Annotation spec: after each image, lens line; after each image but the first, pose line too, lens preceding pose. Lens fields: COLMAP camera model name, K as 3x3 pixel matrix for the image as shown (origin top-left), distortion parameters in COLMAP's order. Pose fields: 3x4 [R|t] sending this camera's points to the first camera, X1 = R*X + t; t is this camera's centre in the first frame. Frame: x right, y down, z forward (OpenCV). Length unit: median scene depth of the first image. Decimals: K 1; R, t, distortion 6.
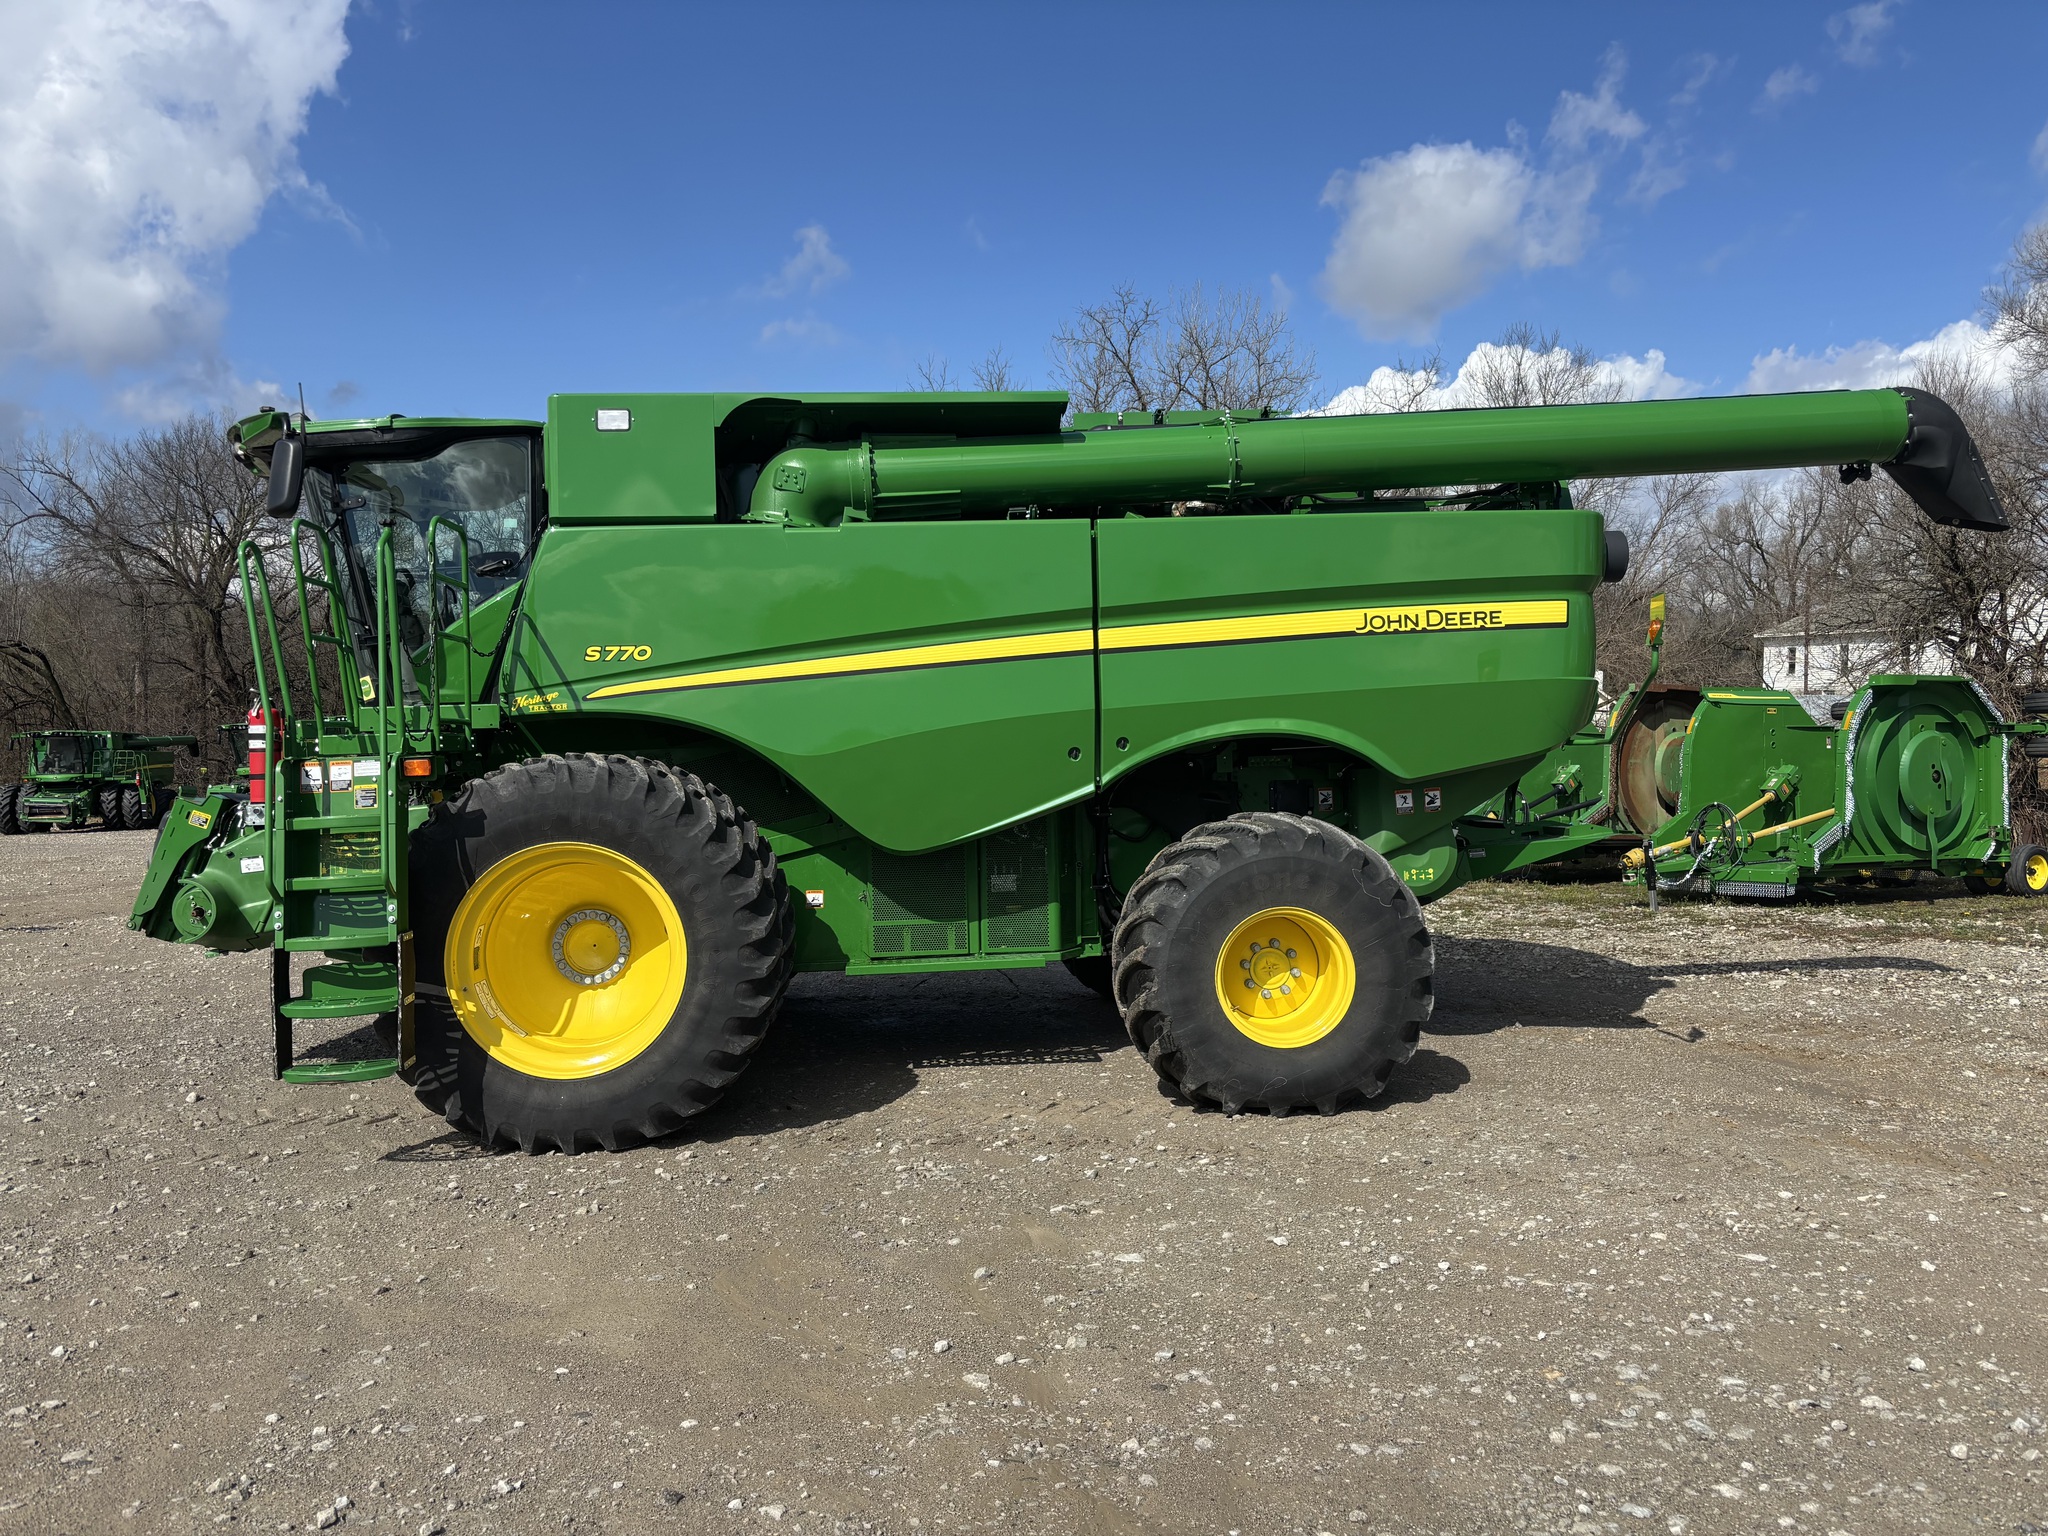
lens RADIAL K [[1677.6, 0, 1024.0], [0, 1677.6, 768.0], [0, 0, 1]] dist [-0.008761, -0.004541]
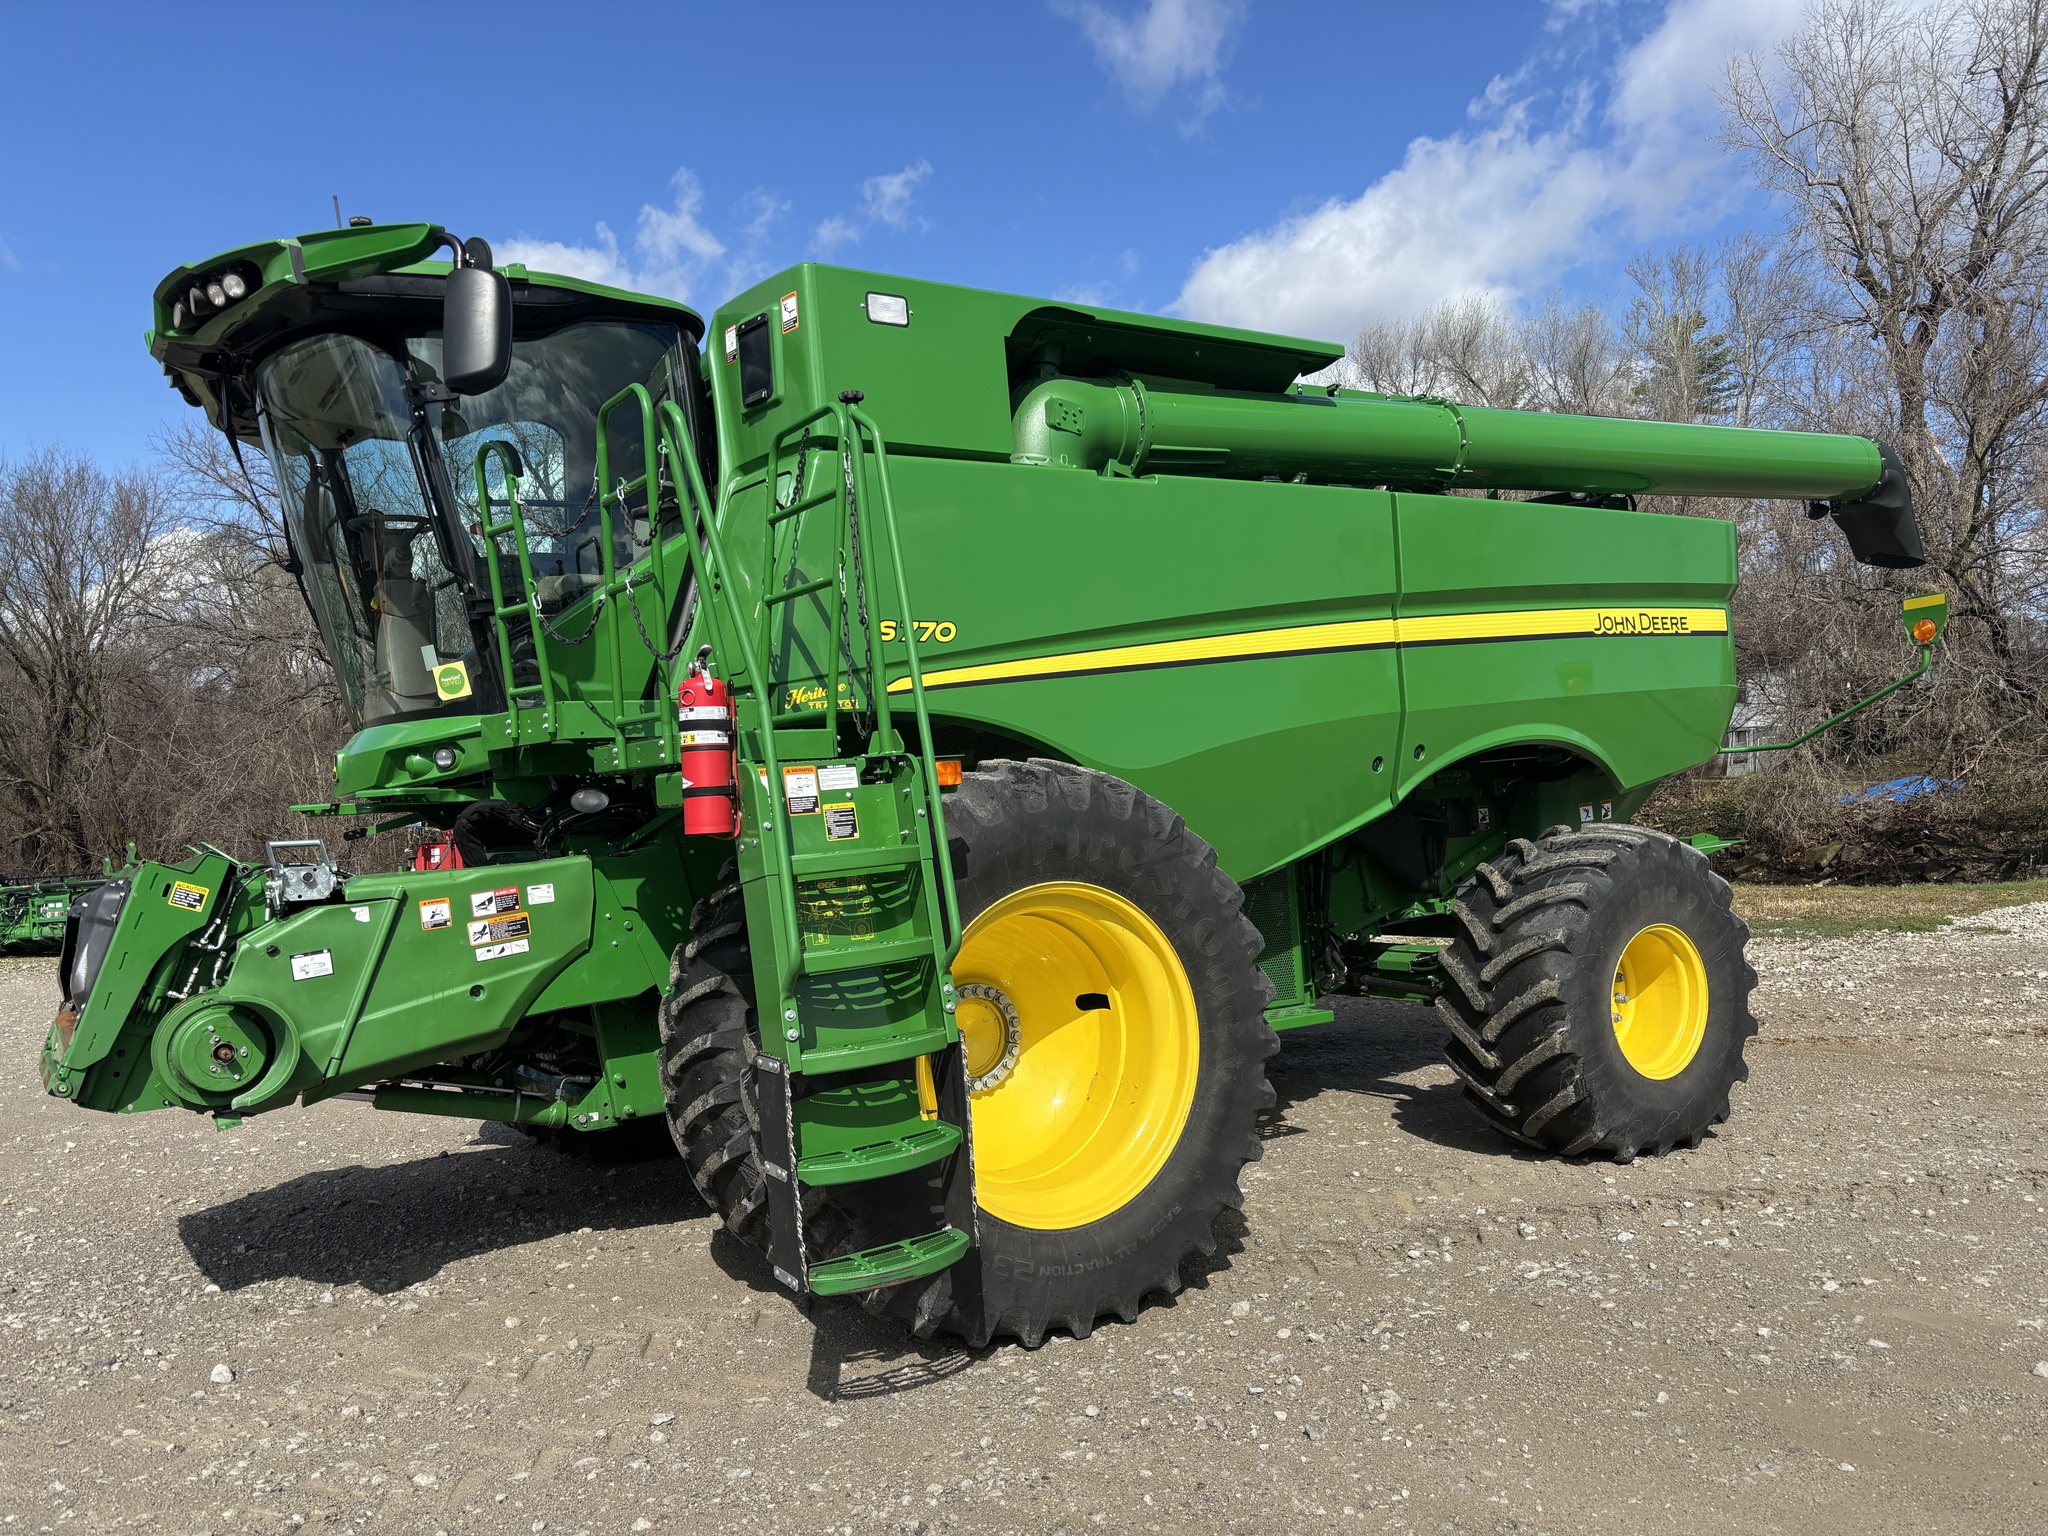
lens RADIAL K [[1639.9, 0, 1025.5], [0, 1639.9, 782.9], [0, 0, 1]] dist [0.056943, 0.001089]
pose [[0.871856, -0.015953, 0.489503, -0.539559], [0.036650, 0.998792, -0.032727, 0.021490], [-0.488389, 0.046473, 0.871387, 0.356834]]
